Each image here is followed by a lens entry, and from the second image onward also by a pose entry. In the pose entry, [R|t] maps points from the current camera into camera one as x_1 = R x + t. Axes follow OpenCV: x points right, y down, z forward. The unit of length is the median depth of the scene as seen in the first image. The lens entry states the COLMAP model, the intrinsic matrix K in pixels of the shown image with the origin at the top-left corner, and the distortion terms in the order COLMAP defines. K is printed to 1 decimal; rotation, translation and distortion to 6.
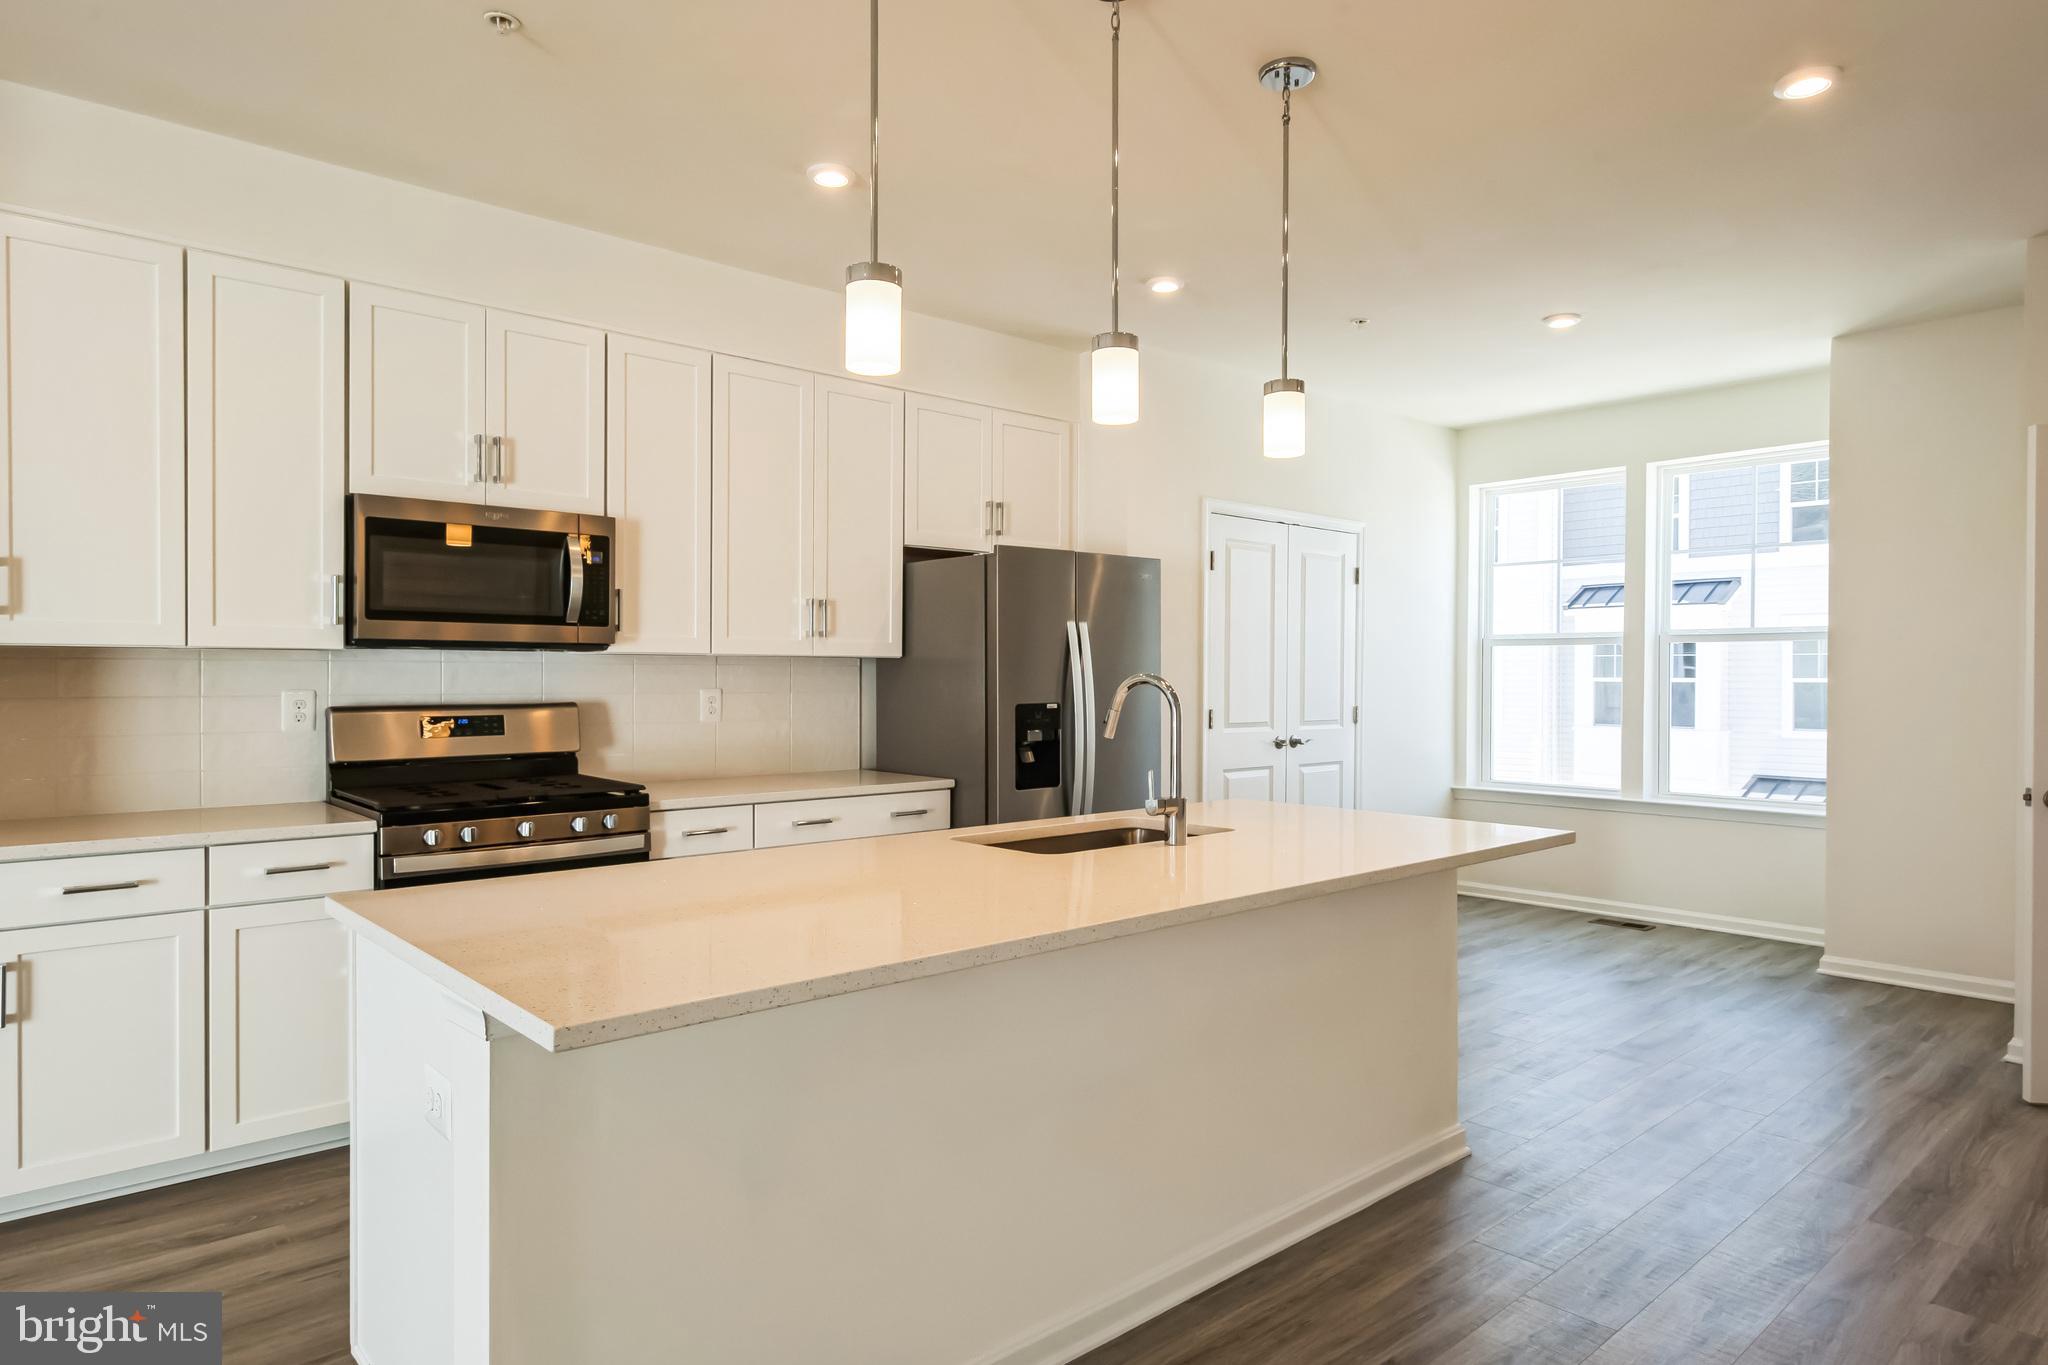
lens RADIAL K [[1218.7, 0, 1024.0], [0, 1218.7, 682.5], [0, 0, 1]] dist [0.001405, 0.000199]
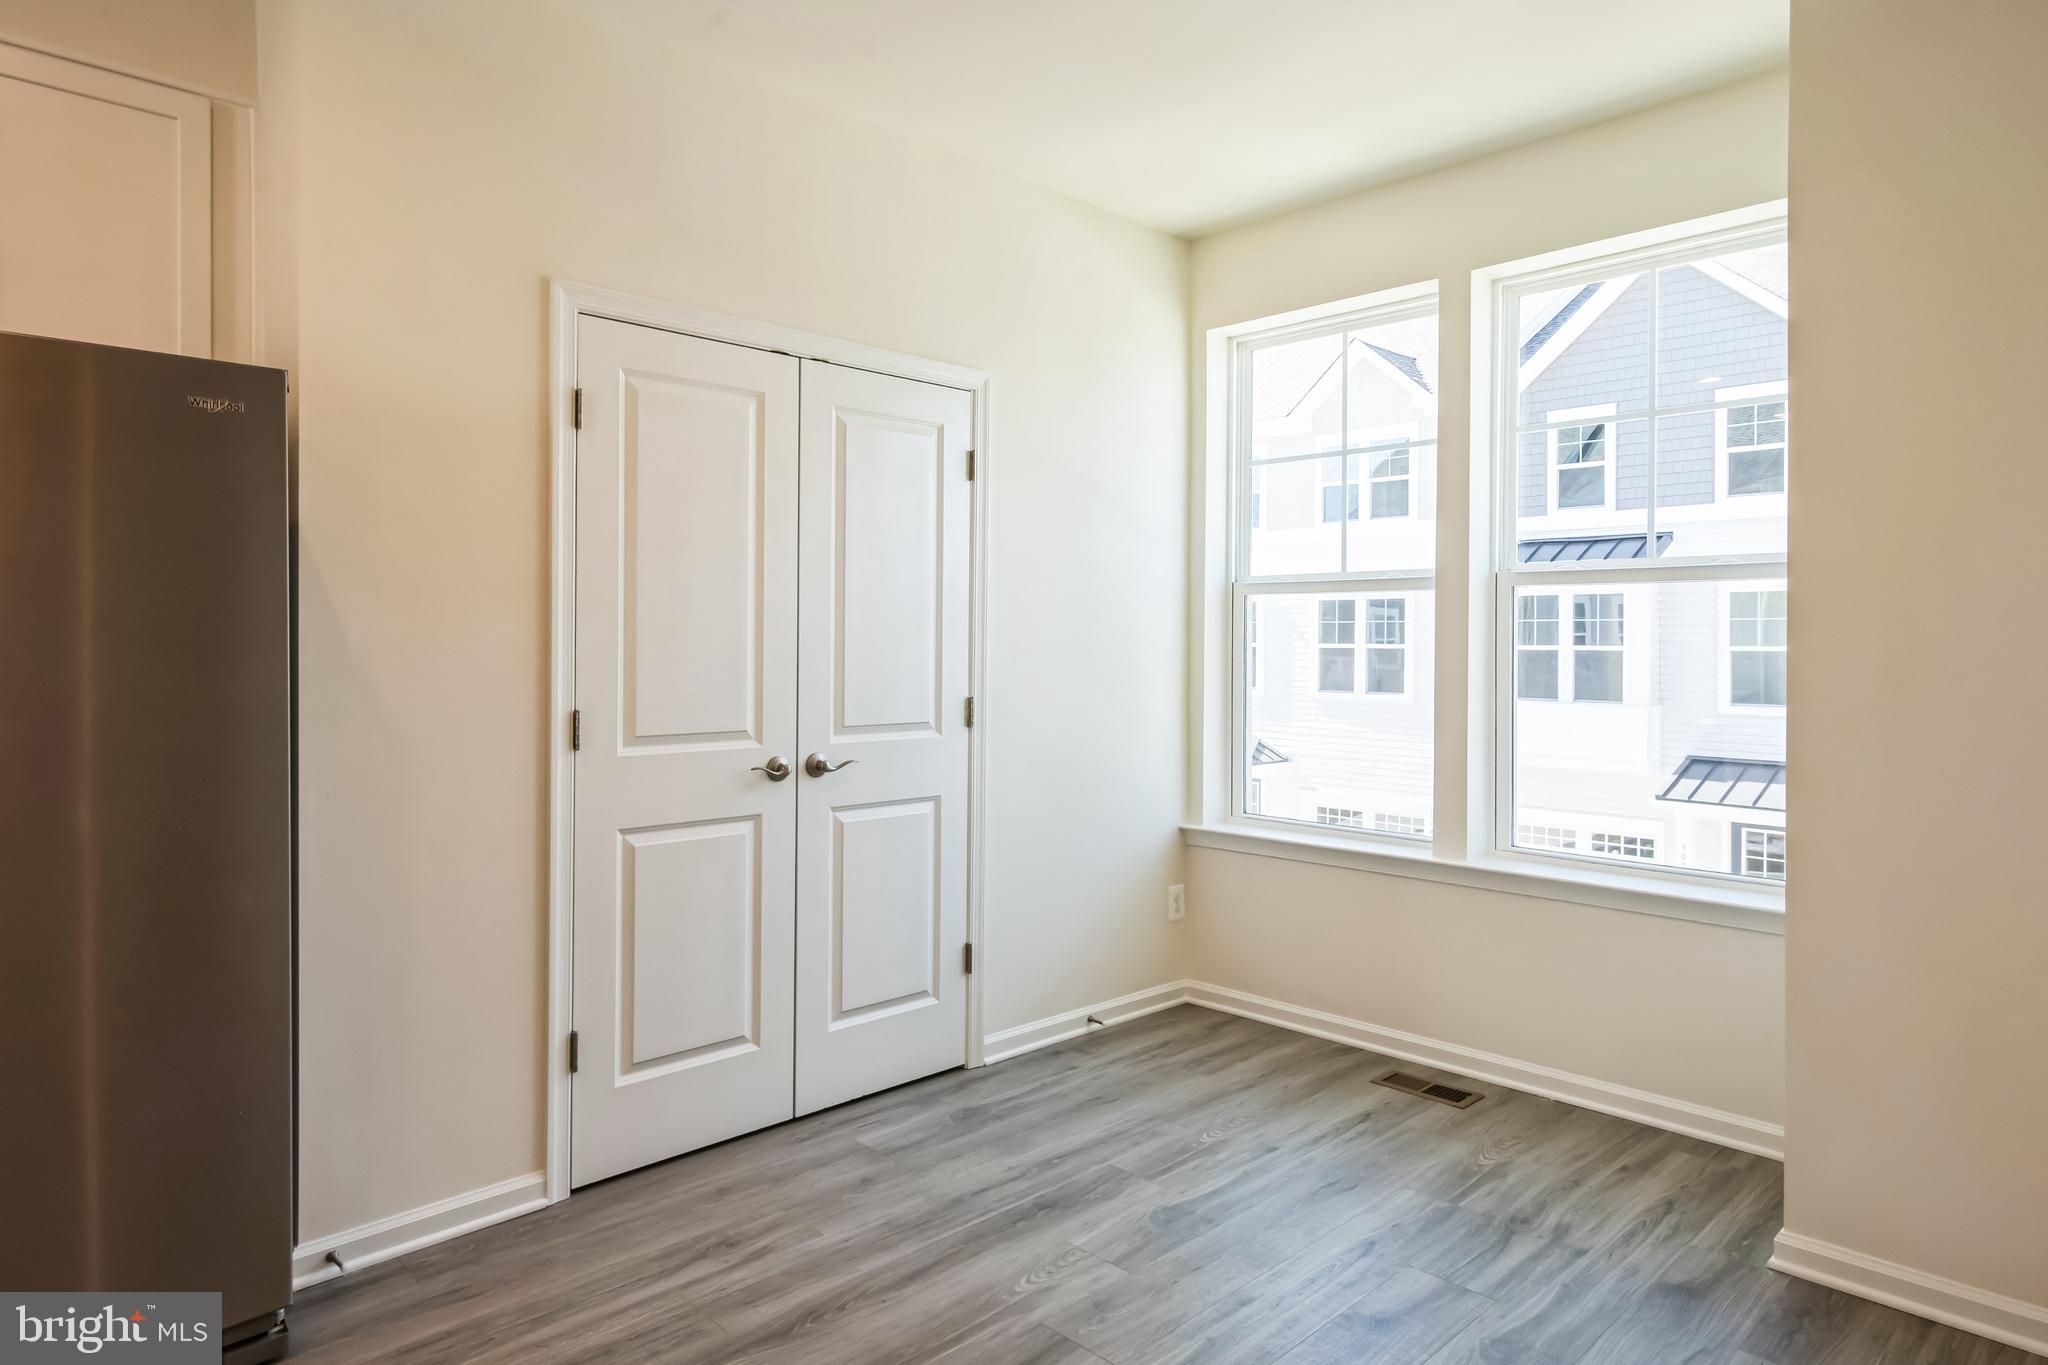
lens RADIAL K [[1224.8, 0, 1024.4], [0, 1224.8, 641.6], [0, 0, 1]] dist [-0.000322, -0.000118]
pose [[0.999222, 0.001671, 0.039405, 0.275610], [-0.001426, 0.999980, -0.006233, -0.002817], [-0.039415, 0.006172, 0.999204, 0.433826]]
